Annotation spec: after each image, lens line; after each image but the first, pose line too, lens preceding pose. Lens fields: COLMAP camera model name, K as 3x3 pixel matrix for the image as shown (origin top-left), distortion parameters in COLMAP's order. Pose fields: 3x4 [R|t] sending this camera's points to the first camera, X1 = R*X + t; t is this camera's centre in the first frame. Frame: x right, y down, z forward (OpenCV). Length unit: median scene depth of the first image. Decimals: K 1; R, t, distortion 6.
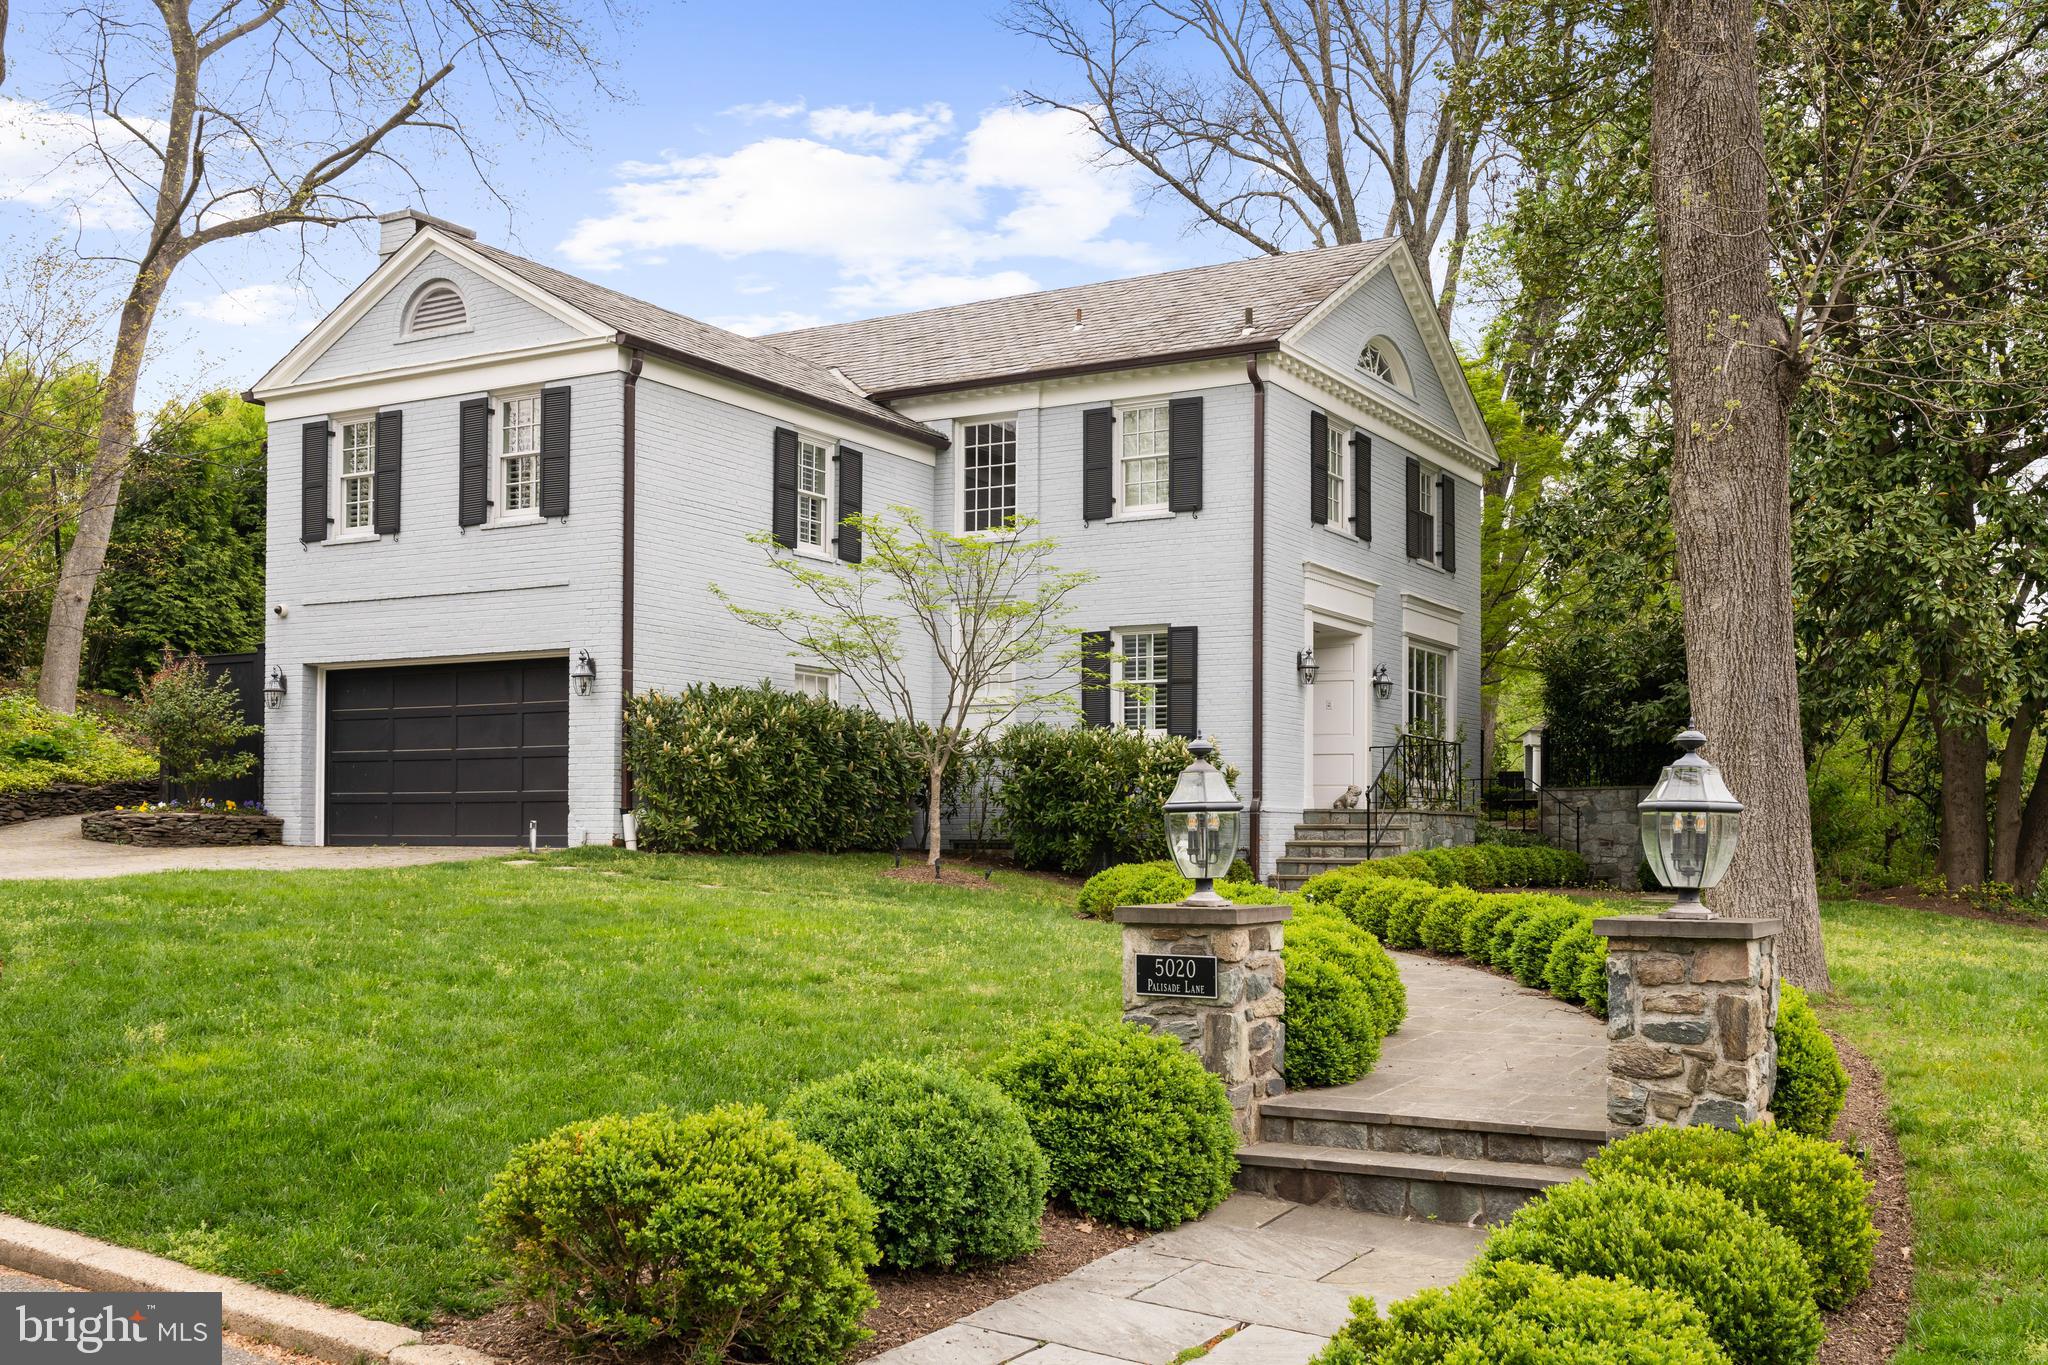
lens RADIAL K [[2113.0, 0, 1024.0], [0, 2113.0, 682.5], [0, 0, 1]] dist [-0.004119, -0.008977]
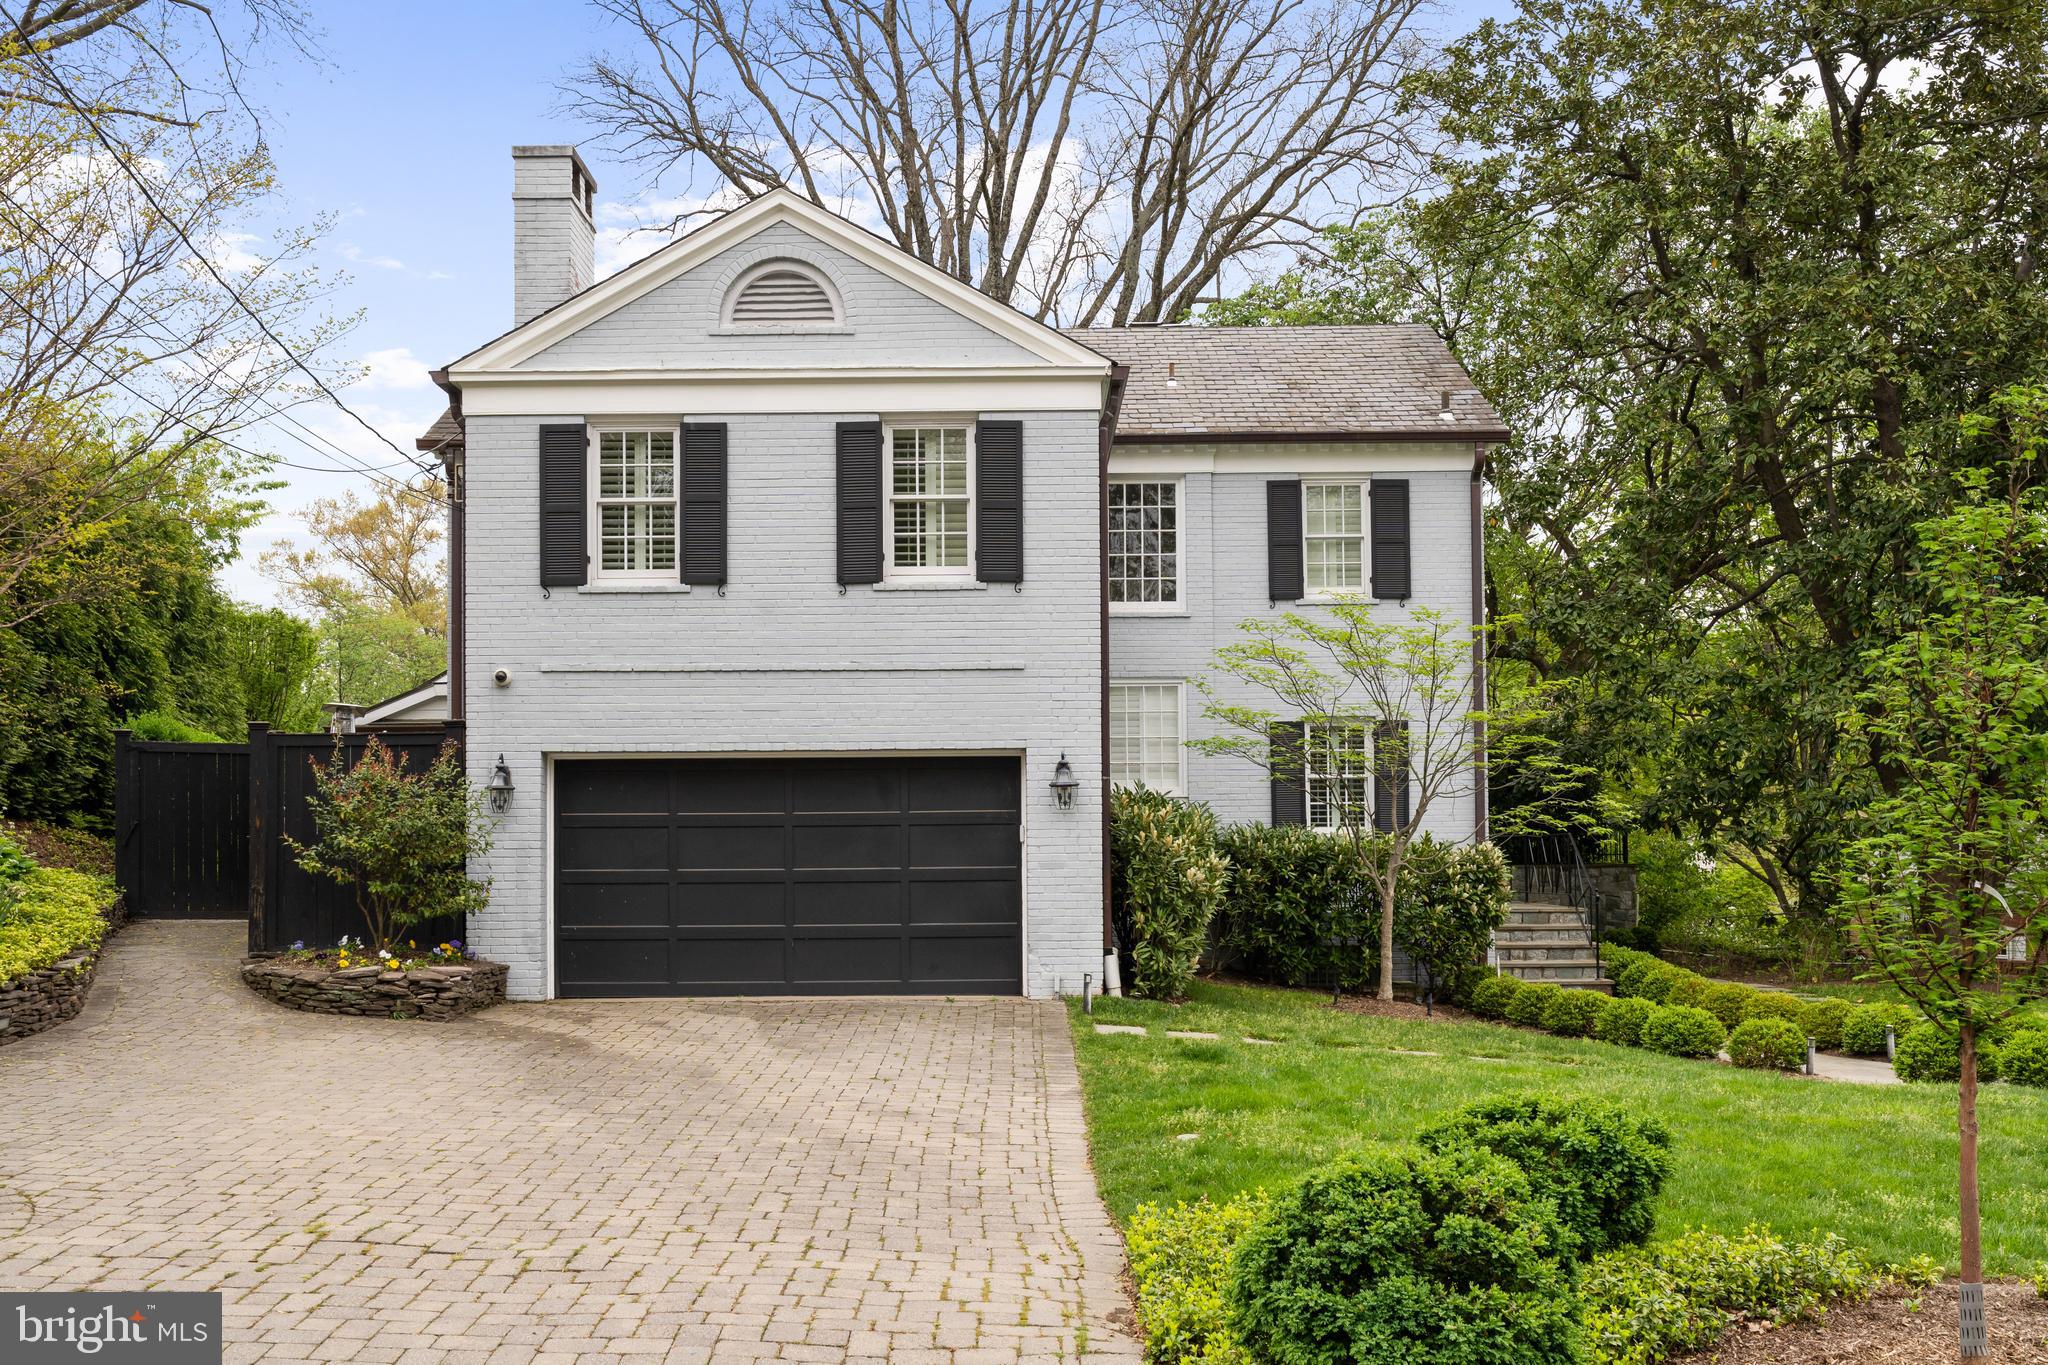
lens RADIAL K [[2073.8, 0, 1024.0], [0, 2073.8, 682.5], [0, 0, 1]] dist [0.000326, -0.000781]
pose [[0.857394, 0.029398, 0.513821, -0.543893], [-0.027609, 0.999557, -0.011119, -0.028363], [-0.513920, -0.004653, 0.857826, 0.284242]]
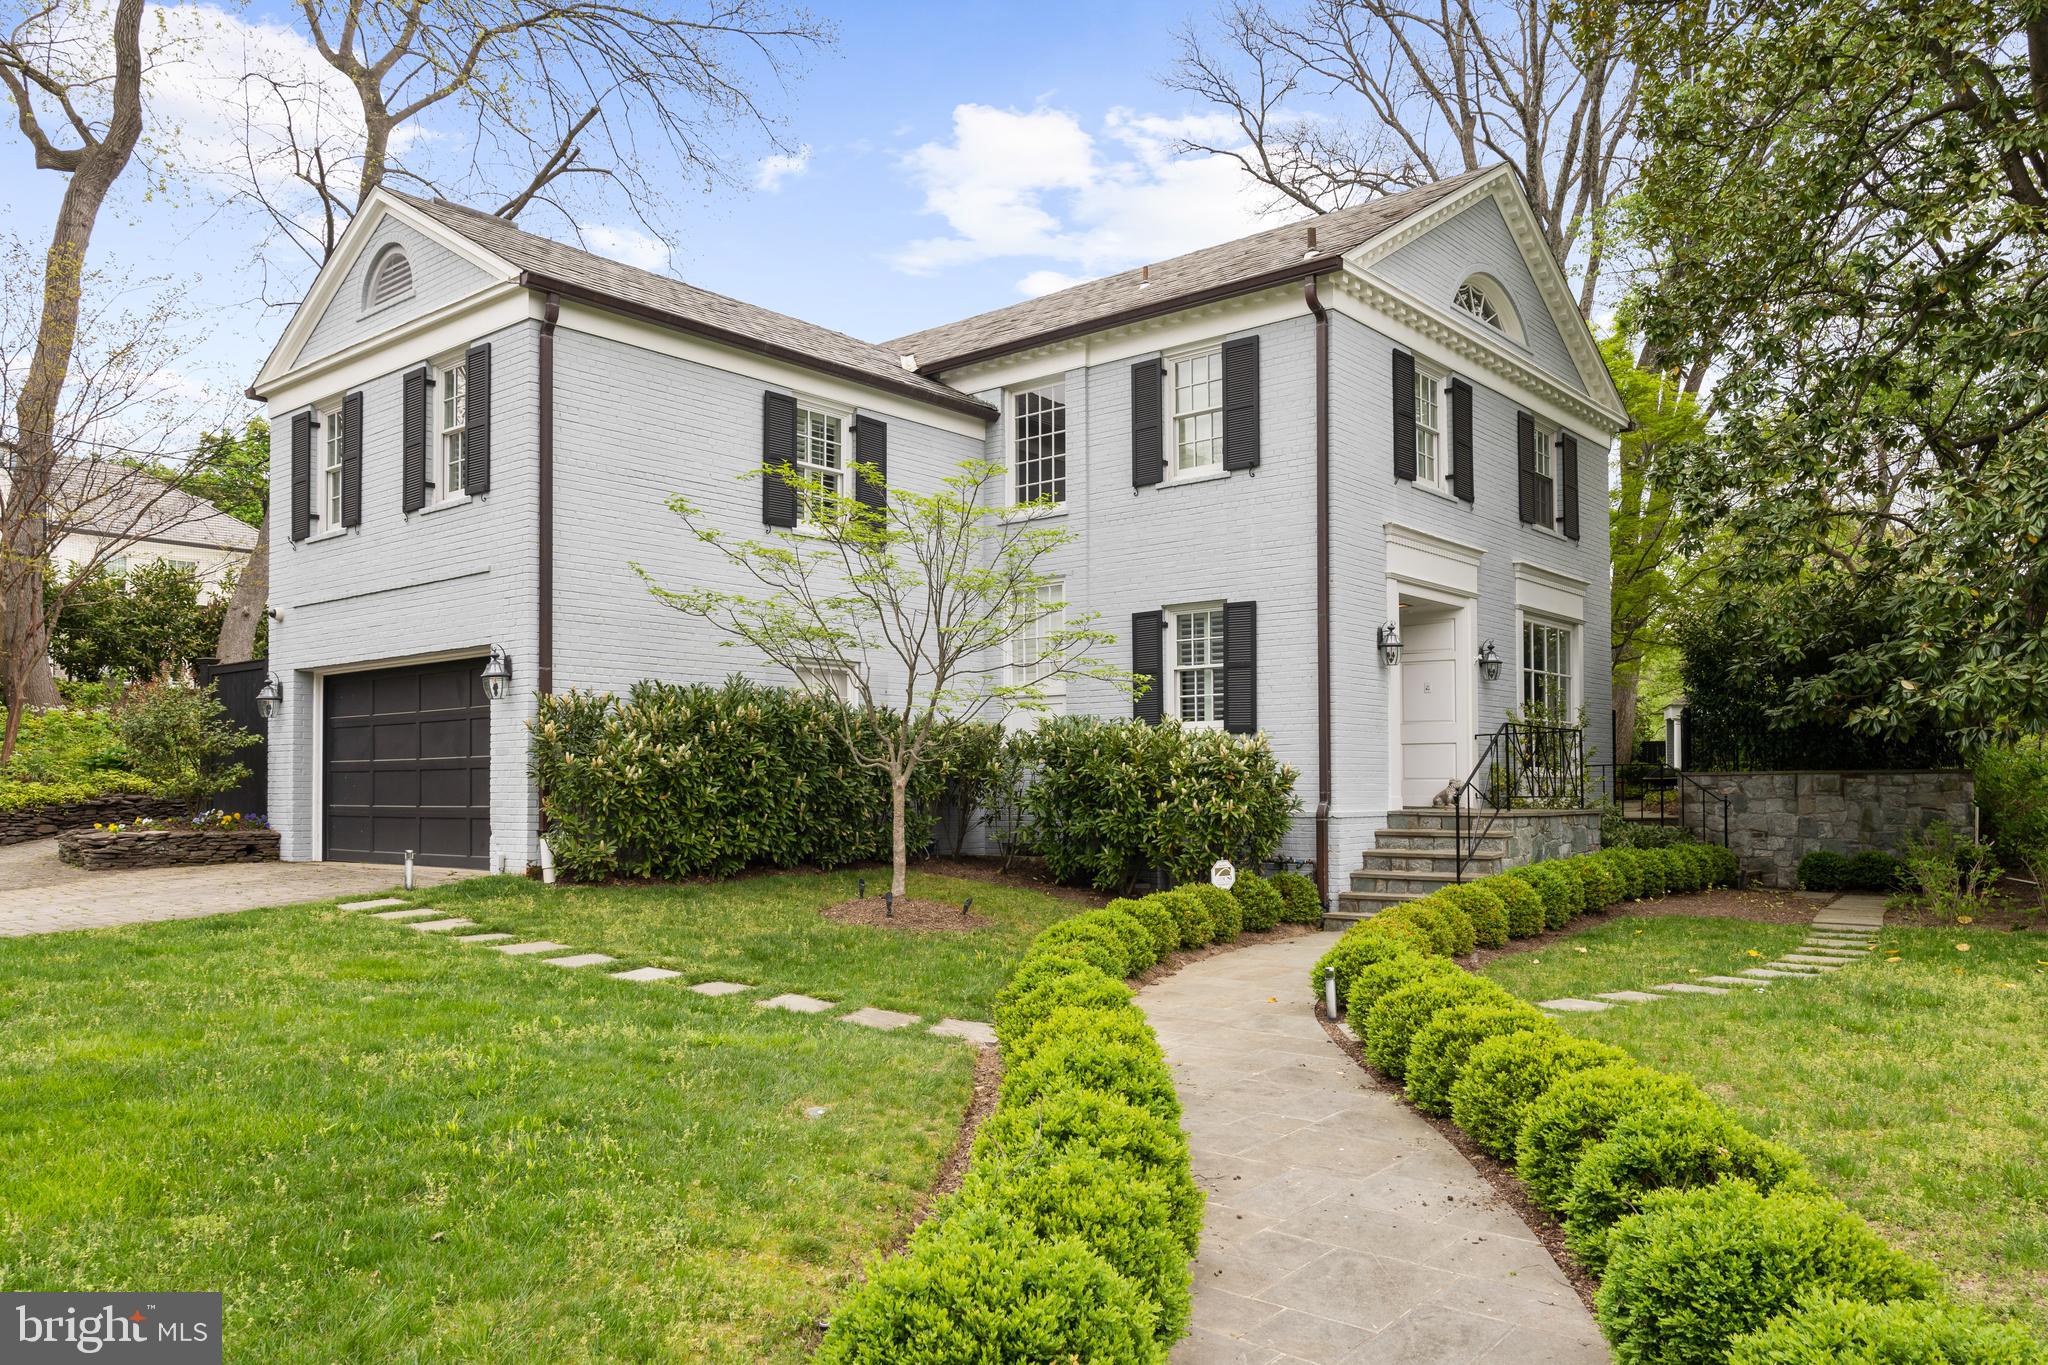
lens RADIAL K [[1500.2, 0, 1026.7], [0, 1500.2, 702.7], [0, 0, 1]] dist [-0.009428, 0.002115]
pose [[0.984791, -0.019667, -0.172627, 0.093953], [0.023176, 0.999563, 0.018333, 0.001358], [0.172191, -0.022055, 0.984817, 0.376971]]
